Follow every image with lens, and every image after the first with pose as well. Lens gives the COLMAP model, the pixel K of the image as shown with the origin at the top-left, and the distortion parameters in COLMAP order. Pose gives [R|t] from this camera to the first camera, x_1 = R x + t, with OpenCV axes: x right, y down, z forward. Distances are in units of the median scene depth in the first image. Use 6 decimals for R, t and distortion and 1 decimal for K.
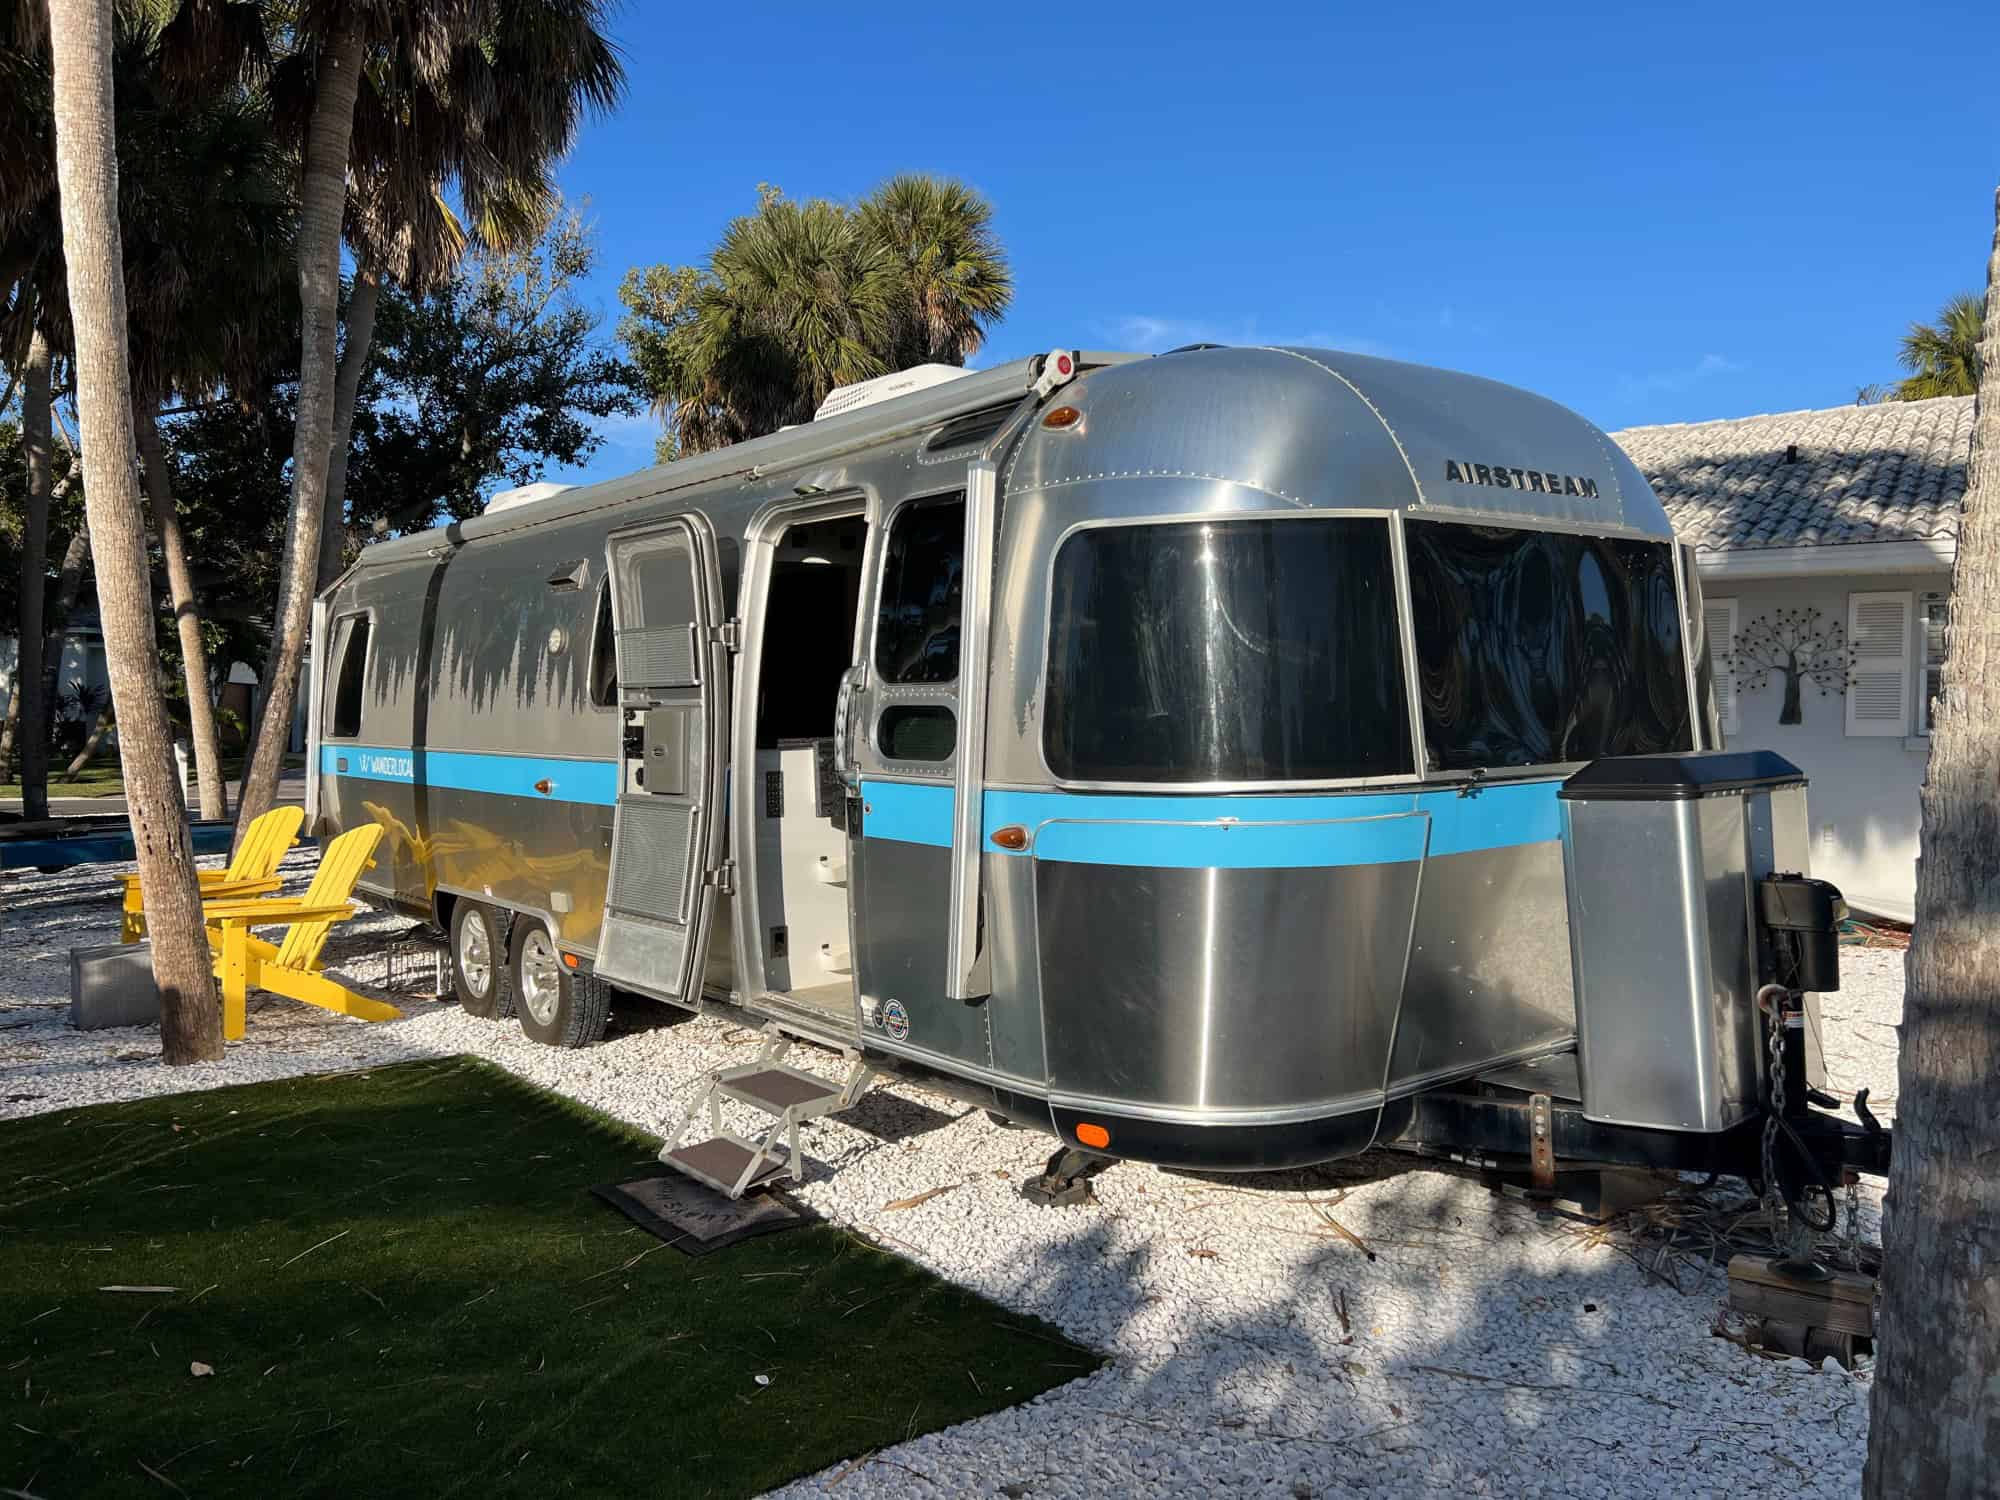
lens RADIAL K [[1493.1, 0, 995.6], [0, 1493.1, 763.1], [0, 0, 1]] dist [0.038860, -0.044331]
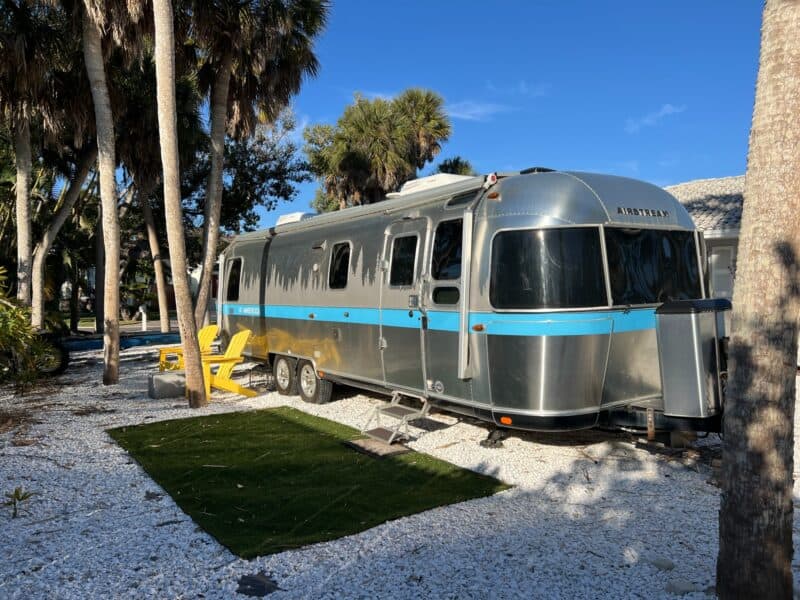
lens RADIAL K [[597.2, 0, 398.2], [0, 597.2, 305.2], [0, 0, 1]] dist [0.038860, -0.044331]
pose [[0.997546, -0.007366, -0.069625, -0.058838], [0.006473, 0.999894, -0.013053, 0.014138], [0.069714, 0.012570, 0.997488, -0.233283]]
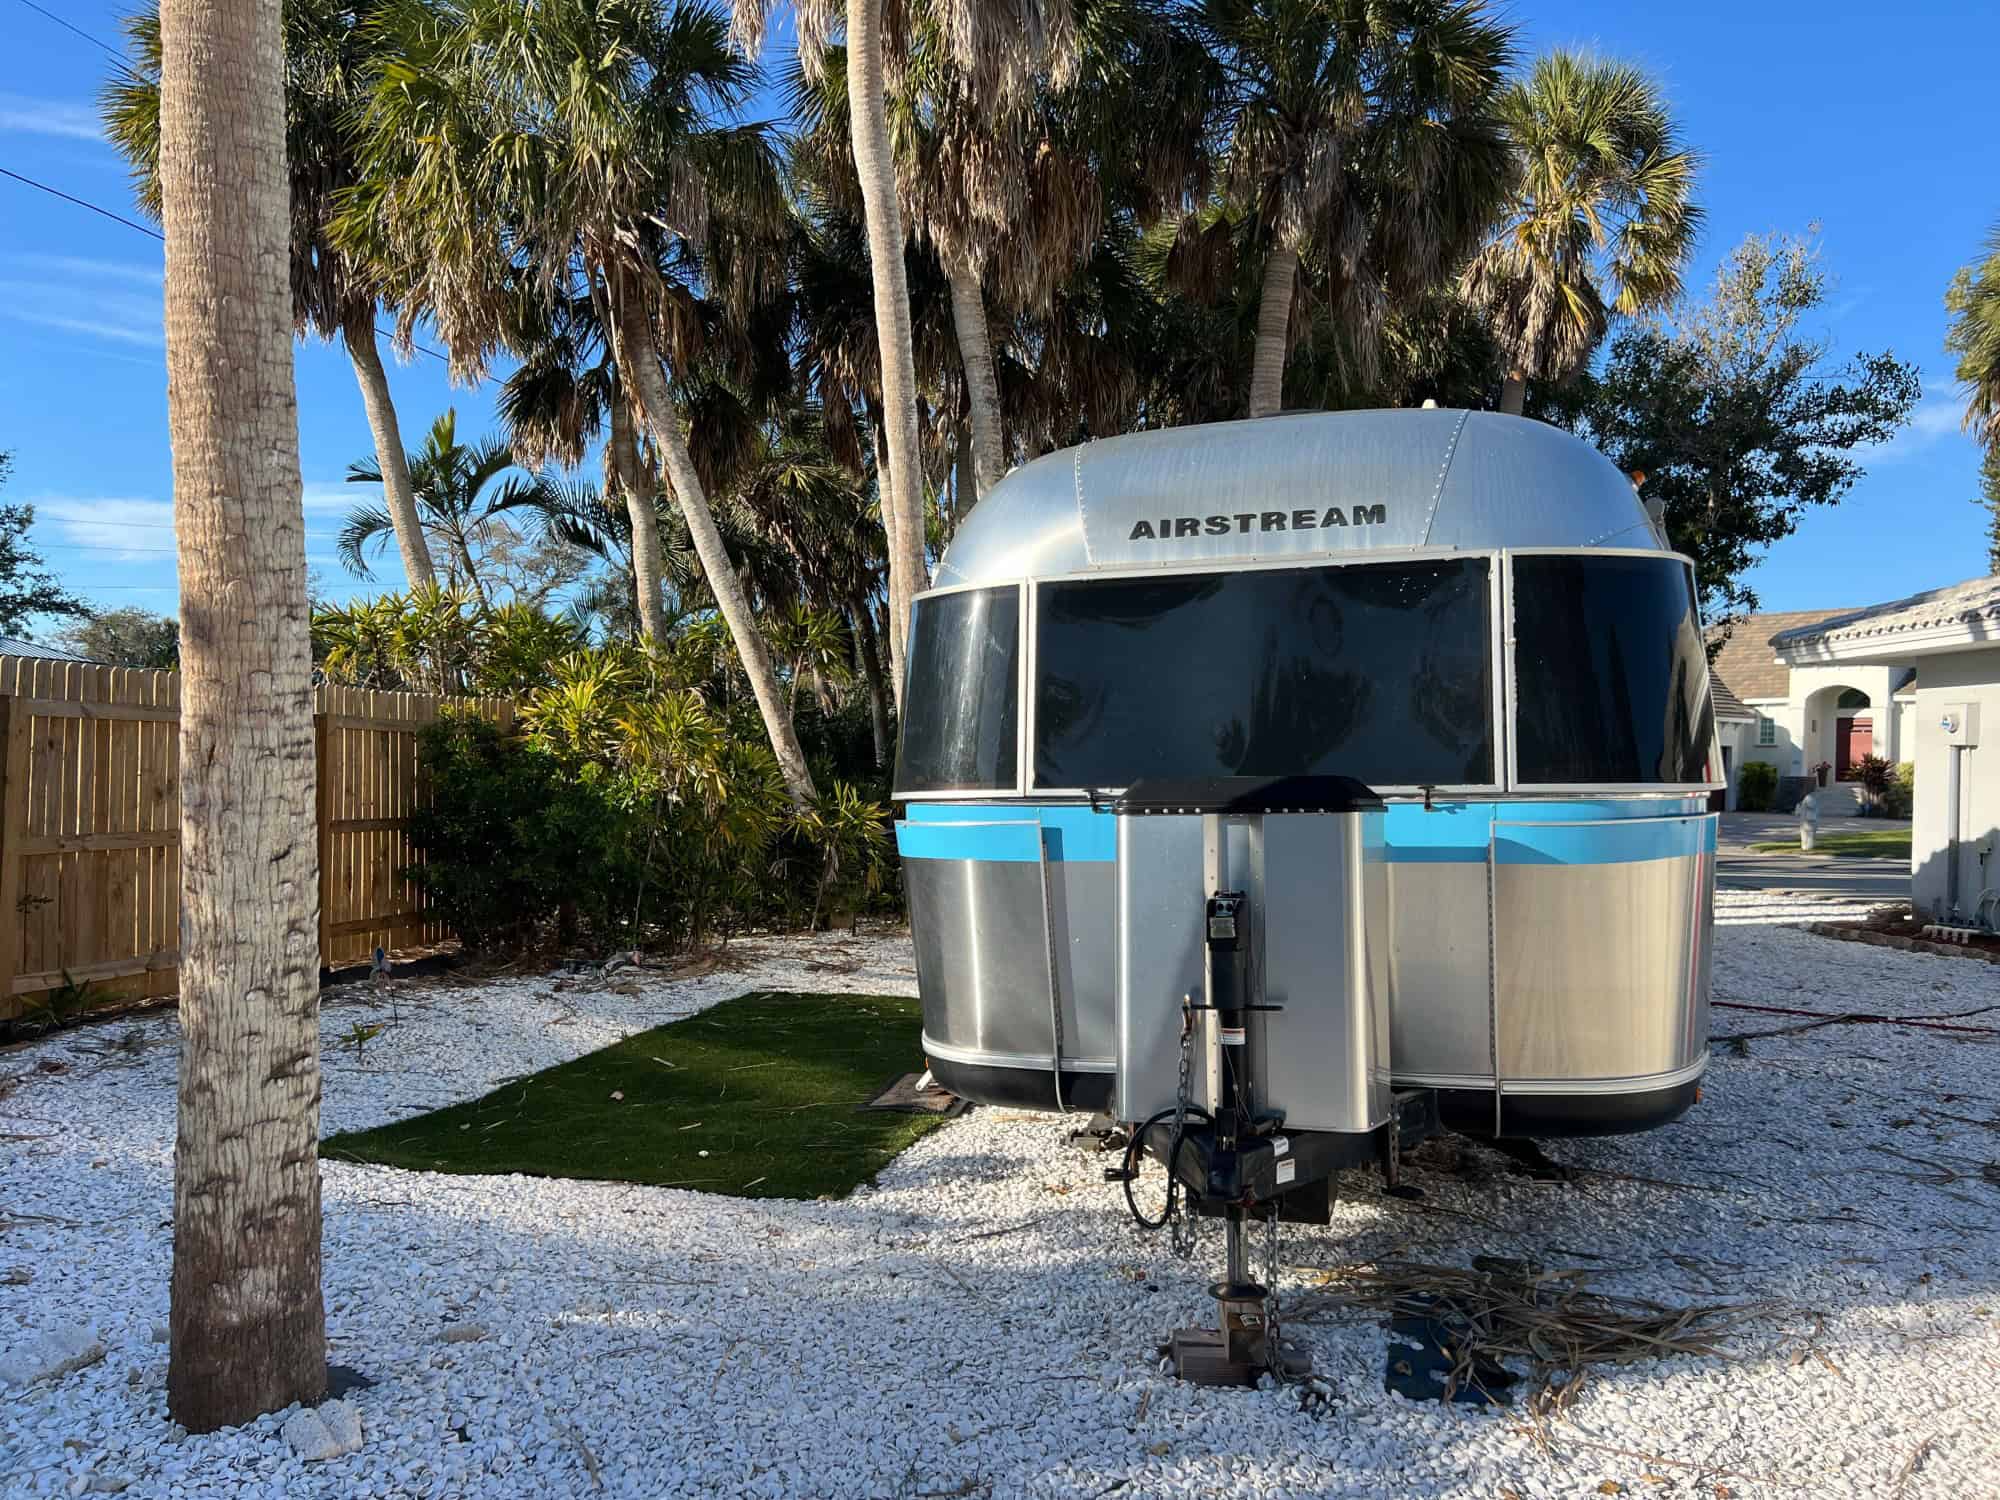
lens RADIAL K [[1493.1, 0, 995.6], [0, 1493.1, 763.1], [0, 0, 1]] dist [0.038860, -0.044331]
pose [[0.563523, -0.002772, -0.826096, 0.919478], [-0.030962, 0.999221, -0.024473, 0.012054], [0.825520, 0.039369, 0.562998, 0.211030]]
